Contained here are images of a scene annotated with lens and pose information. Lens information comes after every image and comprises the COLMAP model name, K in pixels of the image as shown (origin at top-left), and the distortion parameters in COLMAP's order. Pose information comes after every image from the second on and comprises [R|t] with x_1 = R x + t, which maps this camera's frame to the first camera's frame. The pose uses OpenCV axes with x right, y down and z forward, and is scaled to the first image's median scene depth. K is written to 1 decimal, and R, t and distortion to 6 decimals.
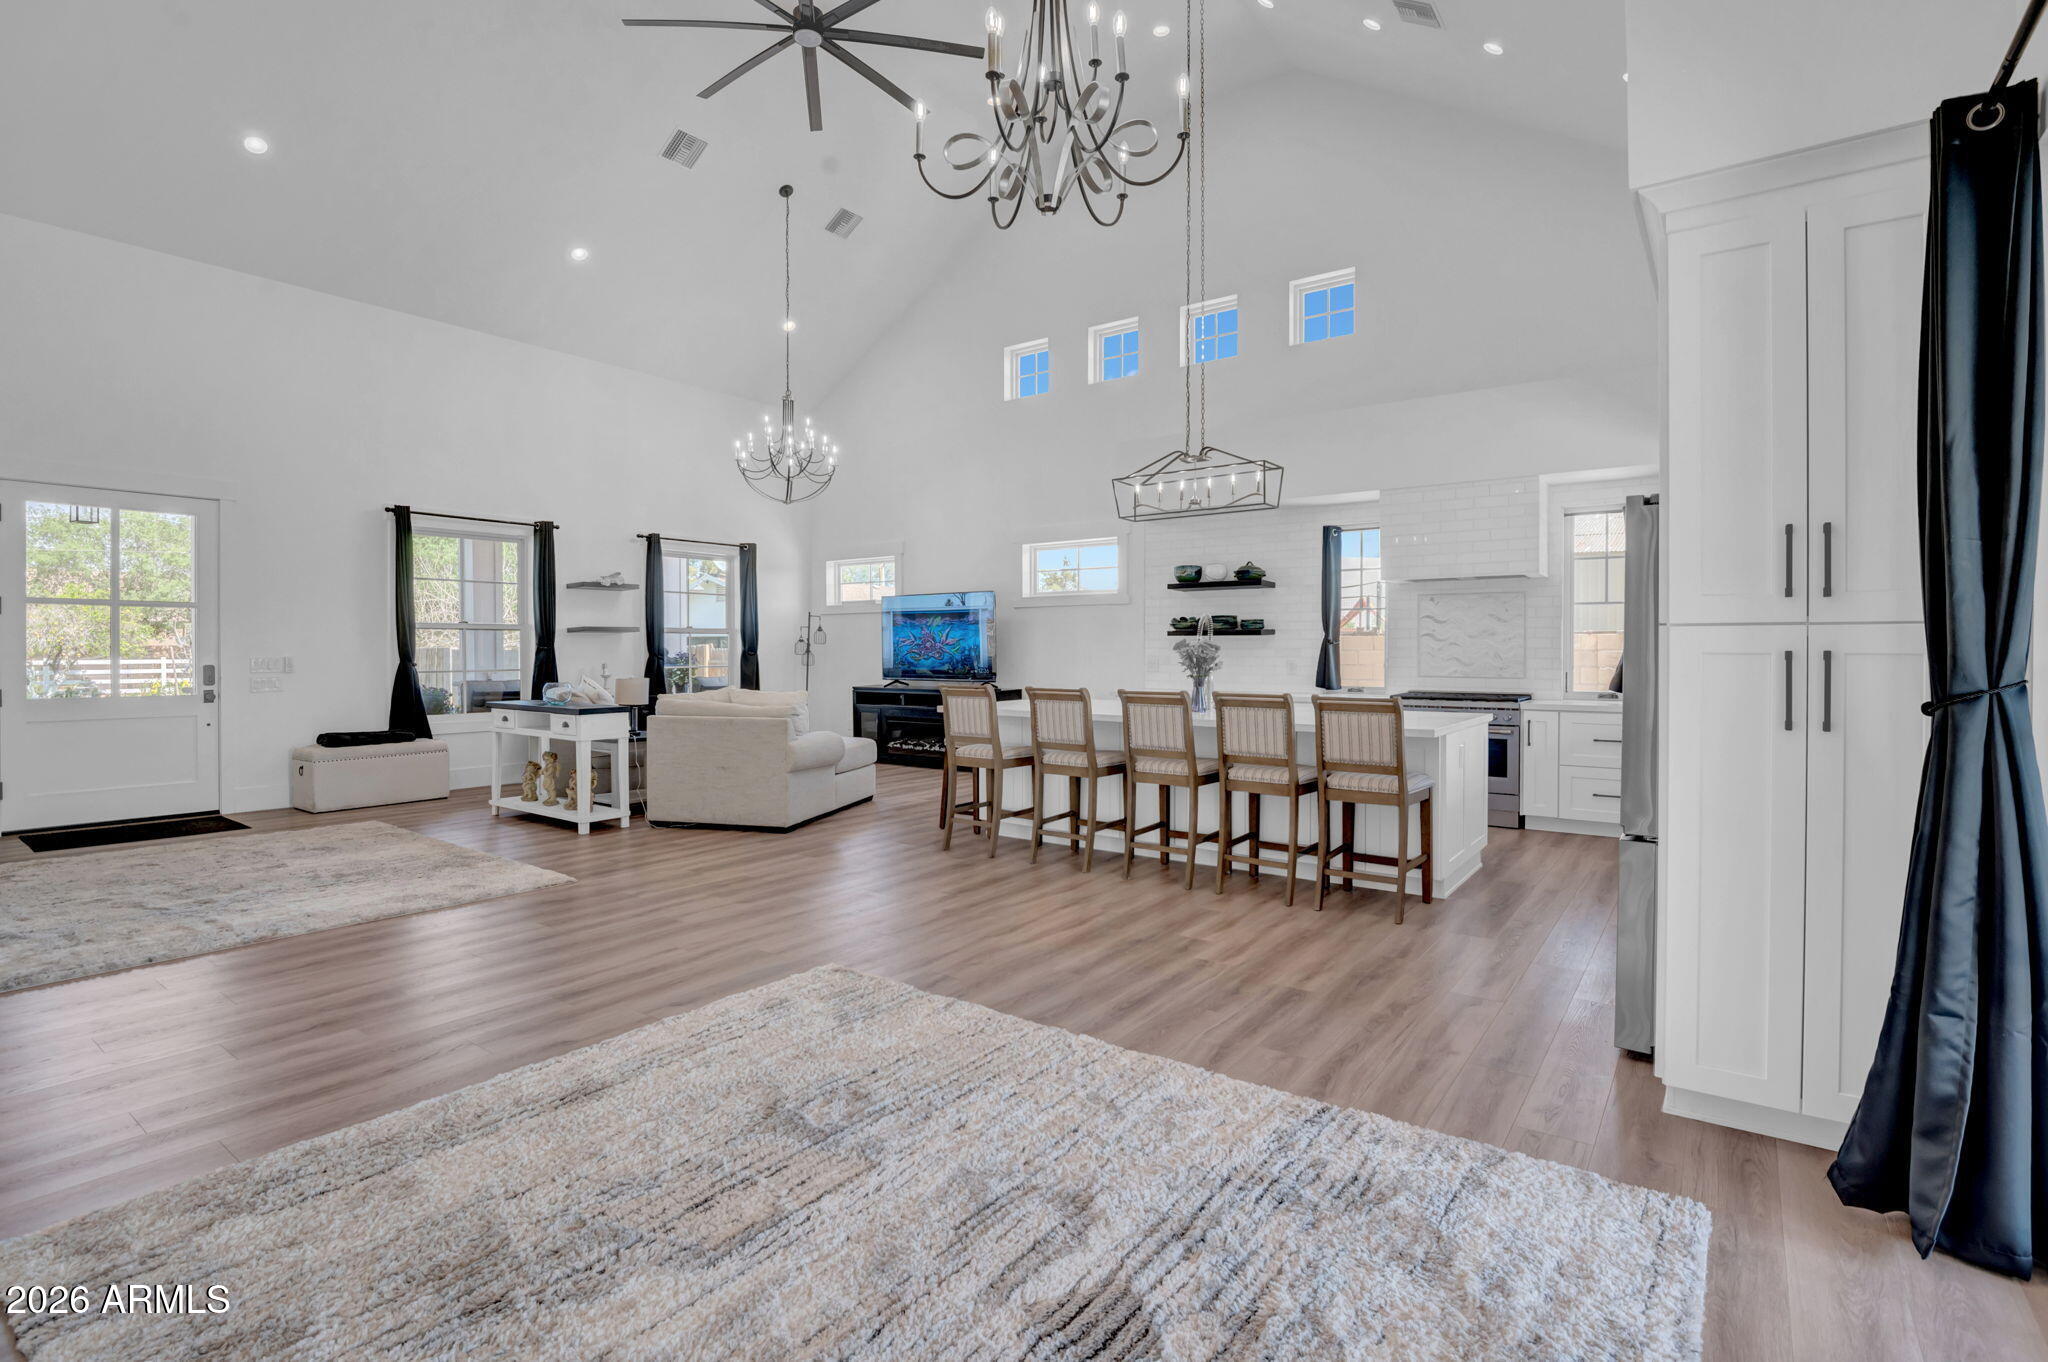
lens RADIAL K [[976.5, 0, 1013.9], [0, 976.5, 659.9], [0, 0, 1]] dist [-0.005483, -0.000549]
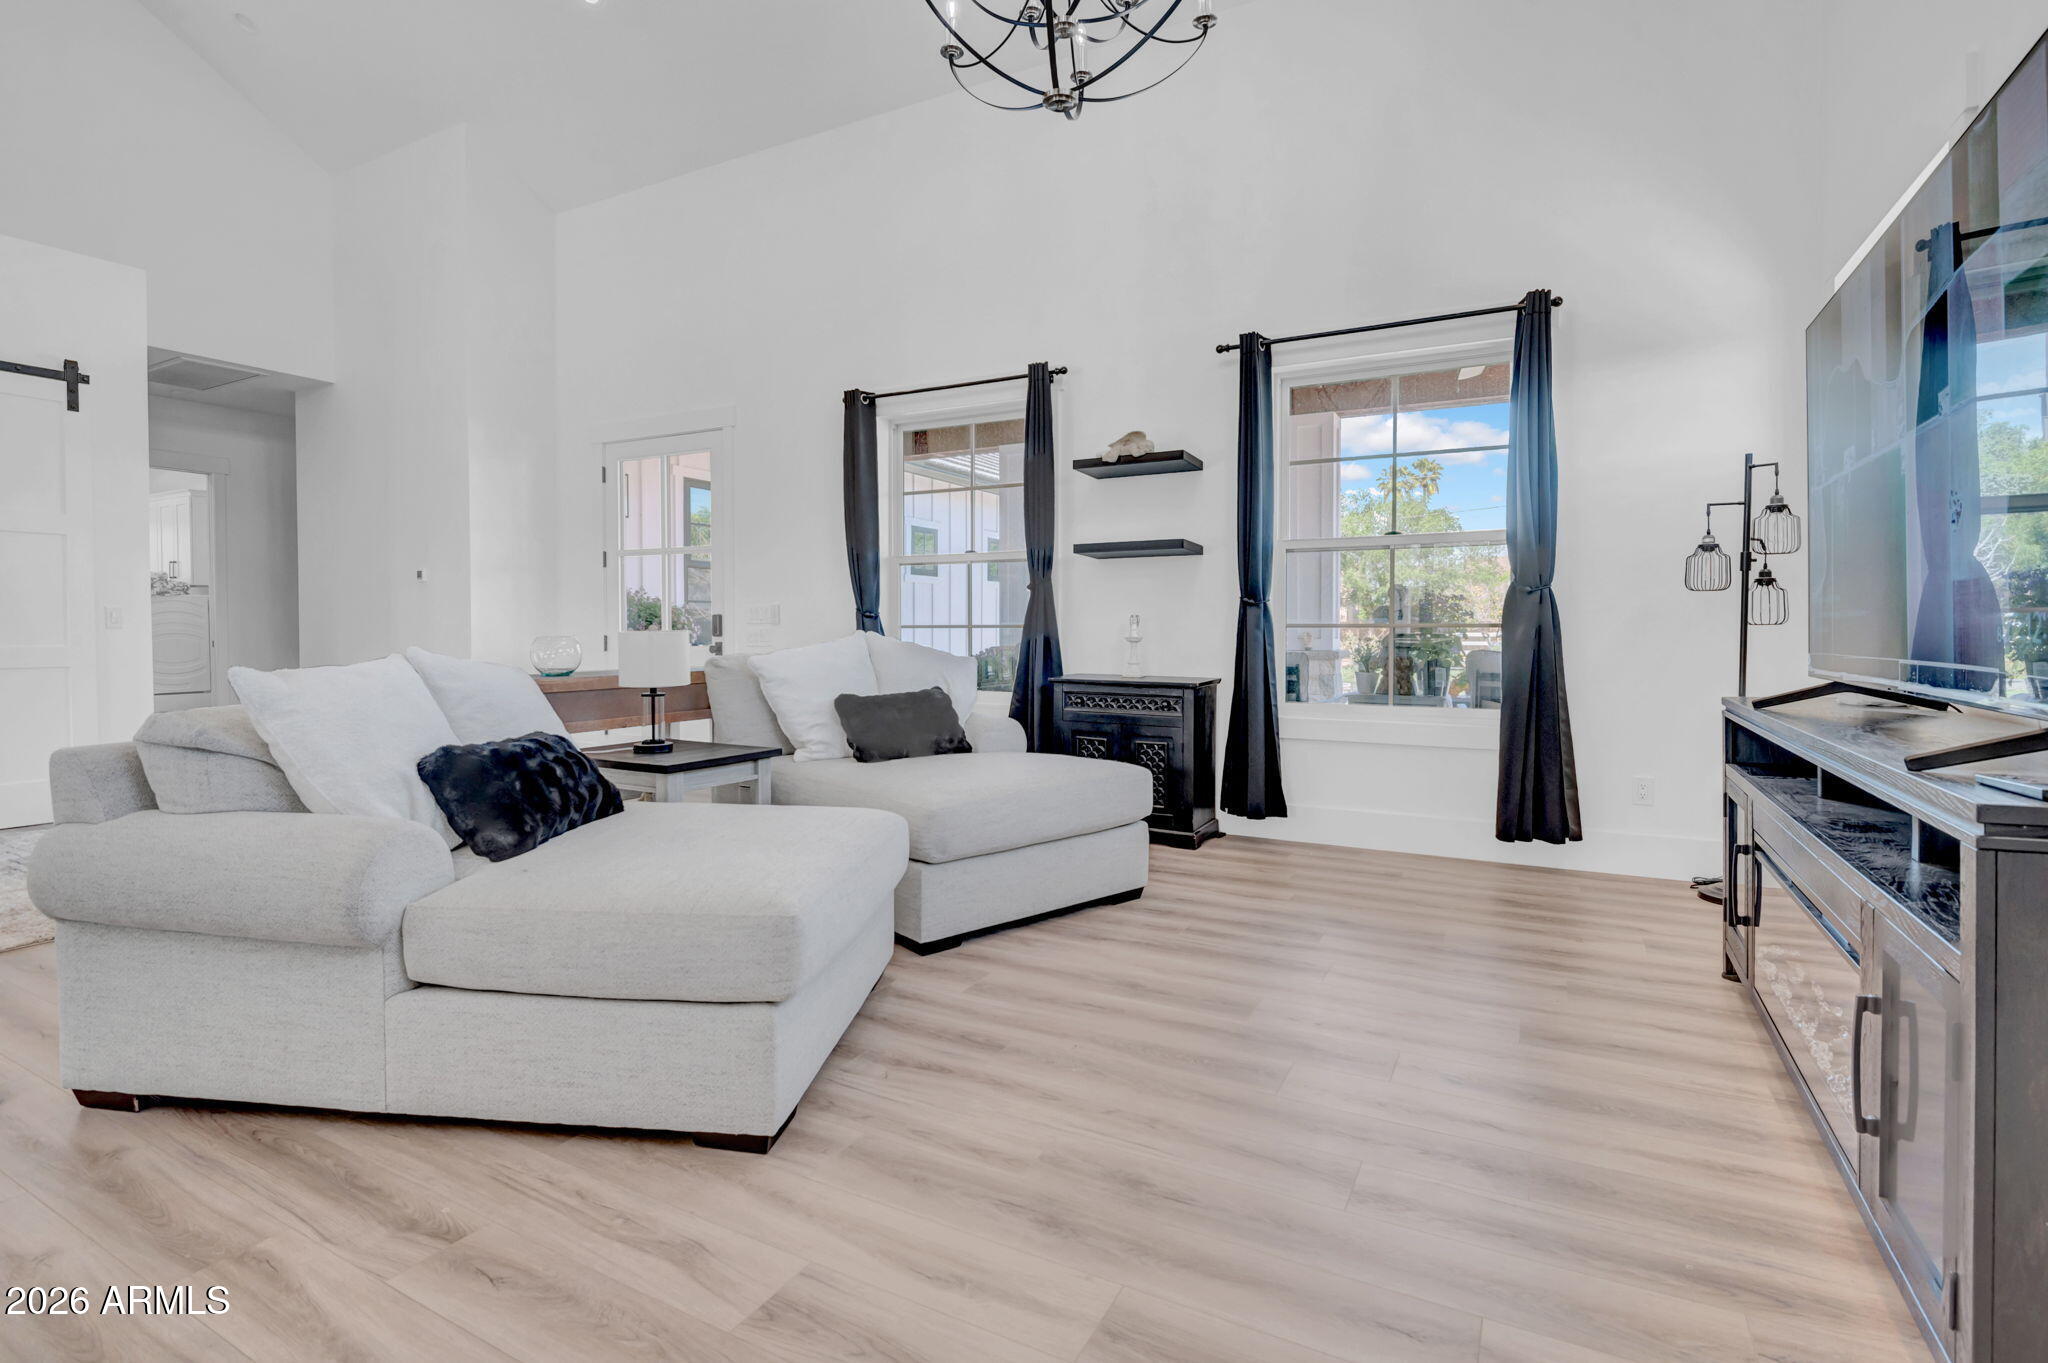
lens RADIAL K [[976.5, 0, 1013.9], [0, 976.5, 660.4], [0, 0, 1]] dist [-0.005483, -0.000549]
pose [[0.131068, 0.034964, -0.990757, 0.103796], [-0.008303, 0.999382, 0.034170, 0.012056], [0.991339, 0.003747, 0.131277, 1.026612]]
